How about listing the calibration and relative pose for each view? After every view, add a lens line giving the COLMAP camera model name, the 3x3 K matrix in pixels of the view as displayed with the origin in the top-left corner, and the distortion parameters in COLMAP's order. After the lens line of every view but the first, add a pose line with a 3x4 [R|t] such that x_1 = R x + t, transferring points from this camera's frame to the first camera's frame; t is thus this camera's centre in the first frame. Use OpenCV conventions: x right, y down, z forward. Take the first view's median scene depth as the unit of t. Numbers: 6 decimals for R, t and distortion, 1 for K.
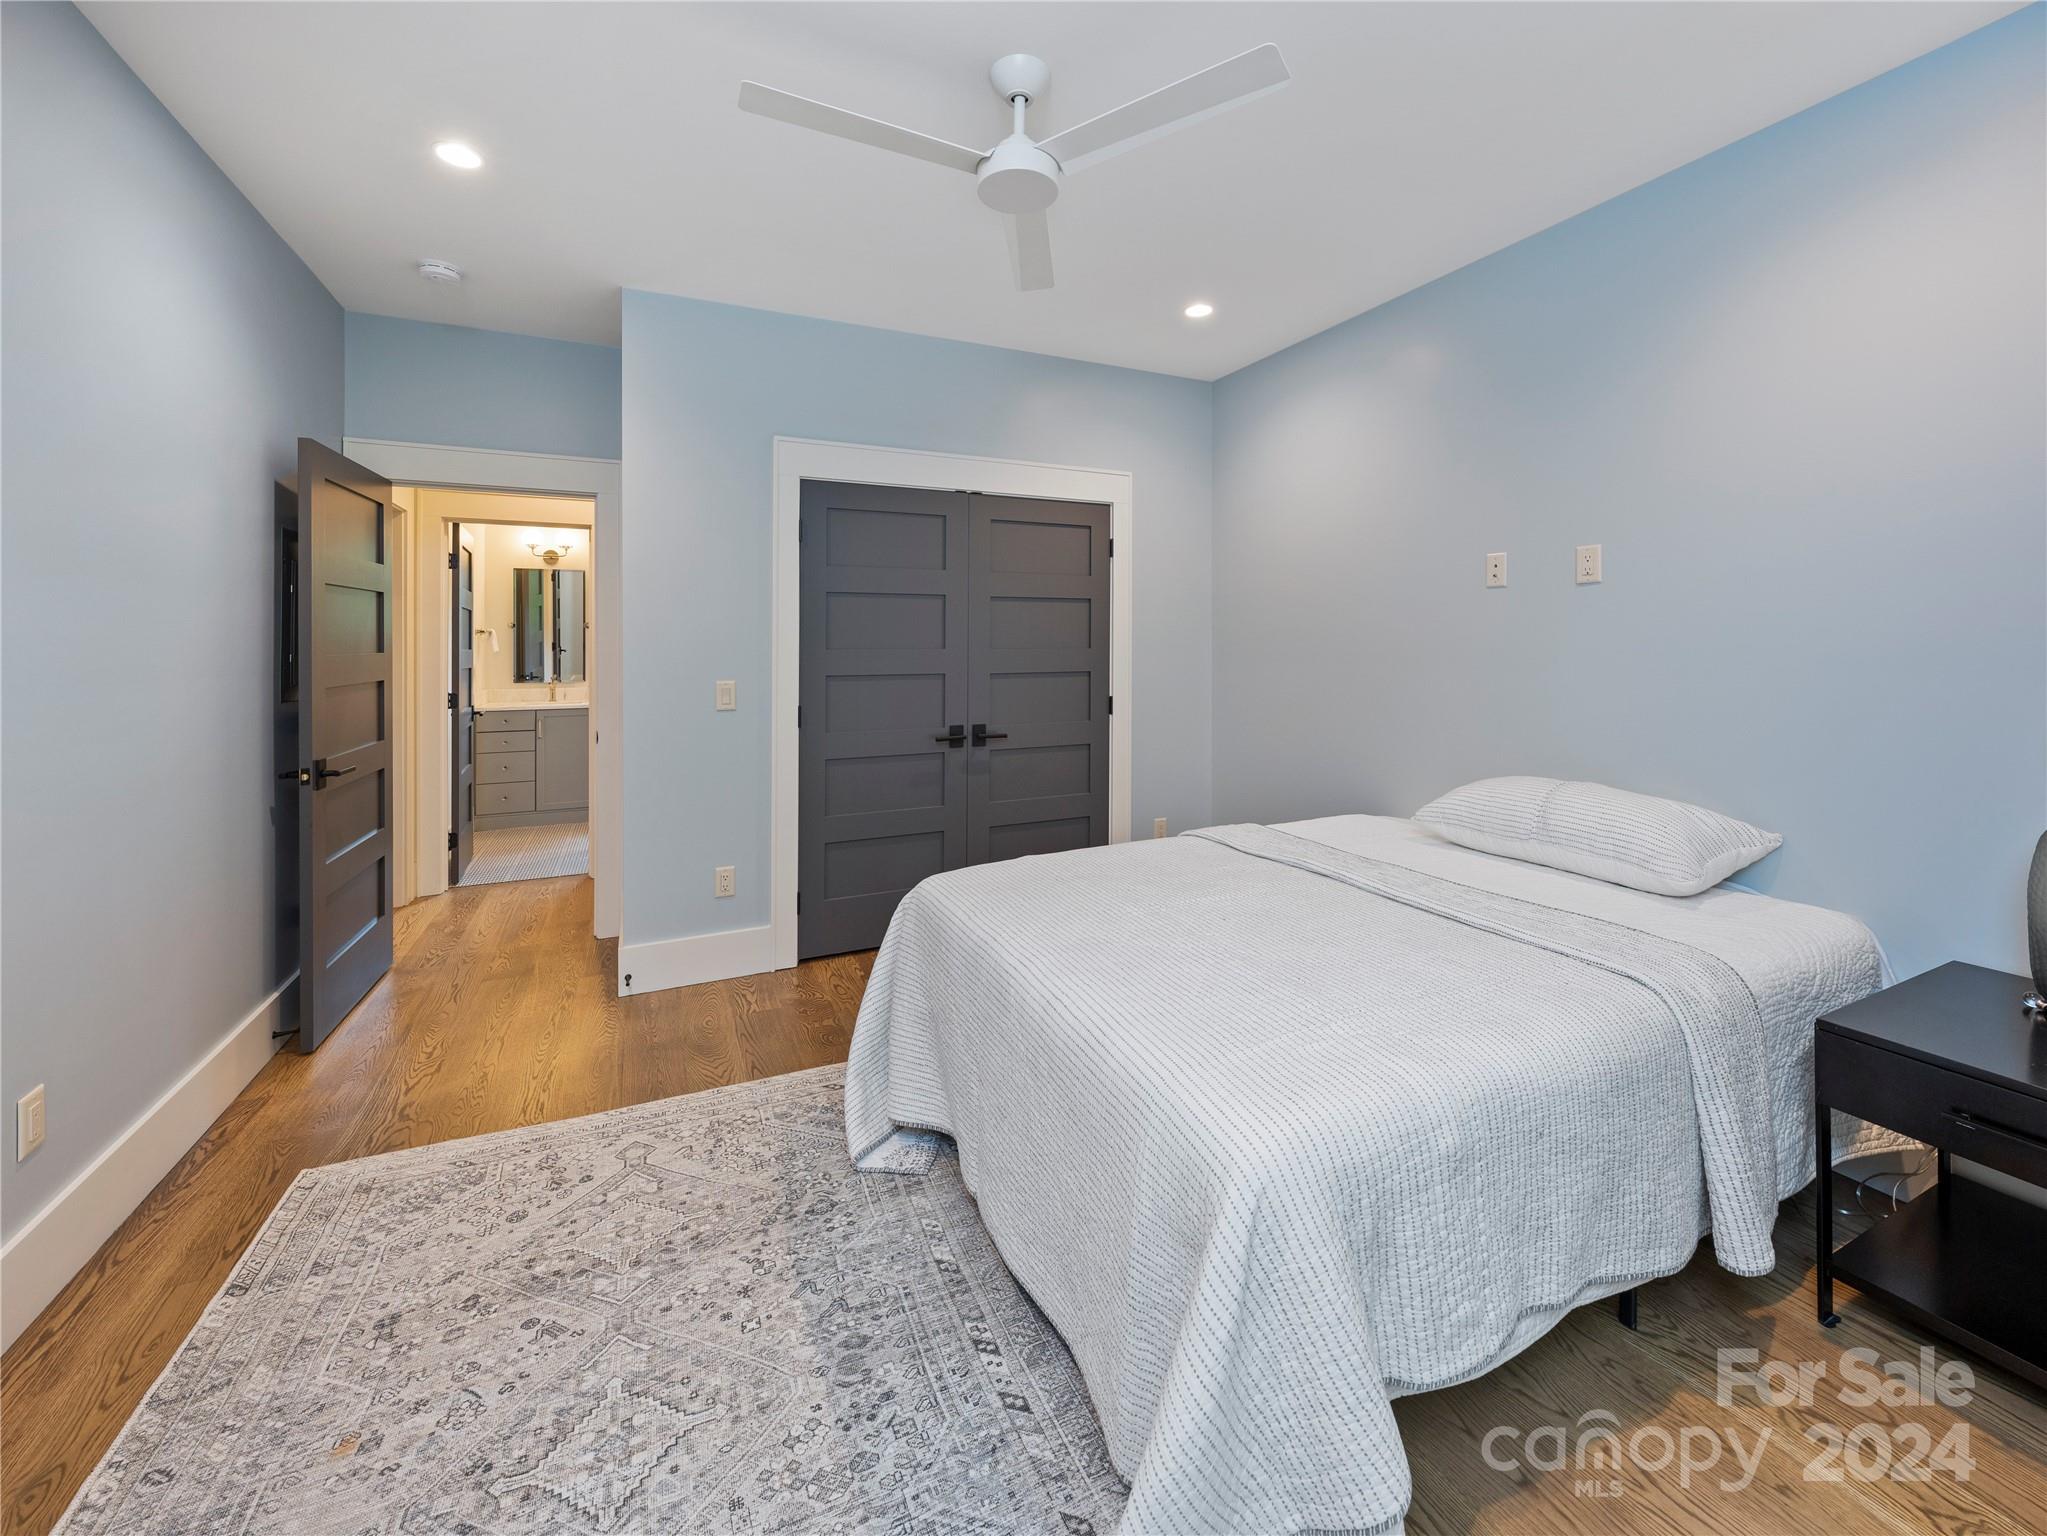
lens RADIAL K [[780.9, 0, 1022.6], [0, 780.9, 762.6], [0, 0, 1]] dist [-0.001094, -0.000132]
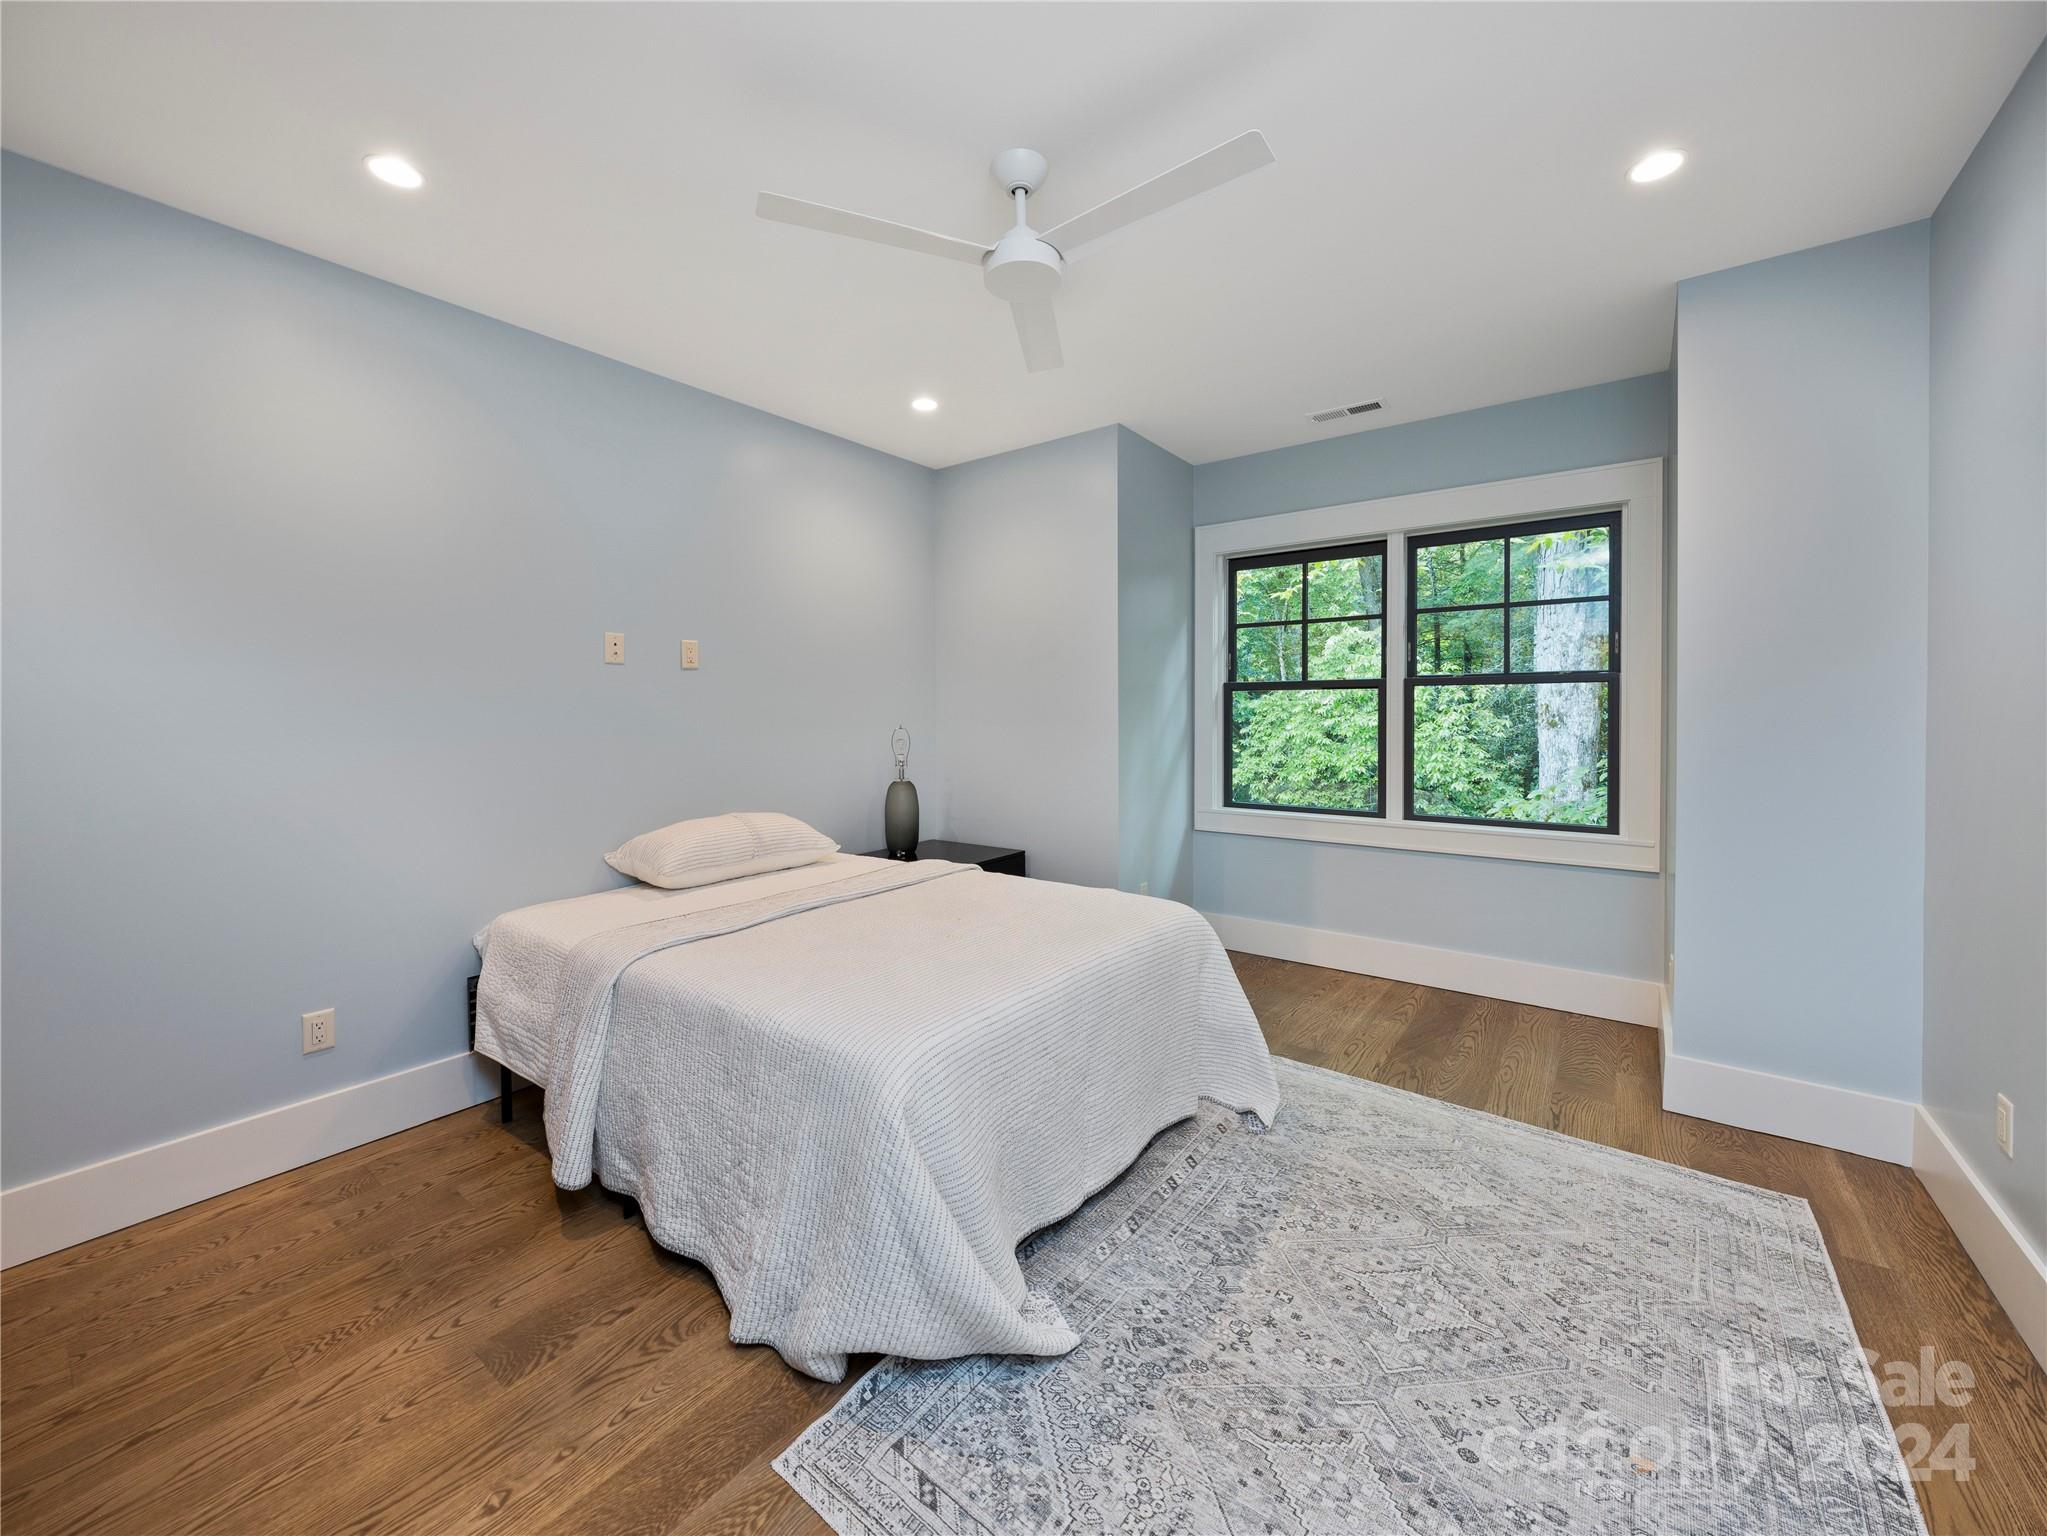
lens RADIAL K [[795.2, 0, 1022.1], [0, 795.2, 754.9], [0, 0, 1]] dist [0.001400, 0.000336]
pose [[-0.453089, -0.044728, 0.890343, -1.092836], [0.140403, 0.982695, 0.120817, -0.236673], [-0.880339, 0.179748, -0.438968, 1.584776]]
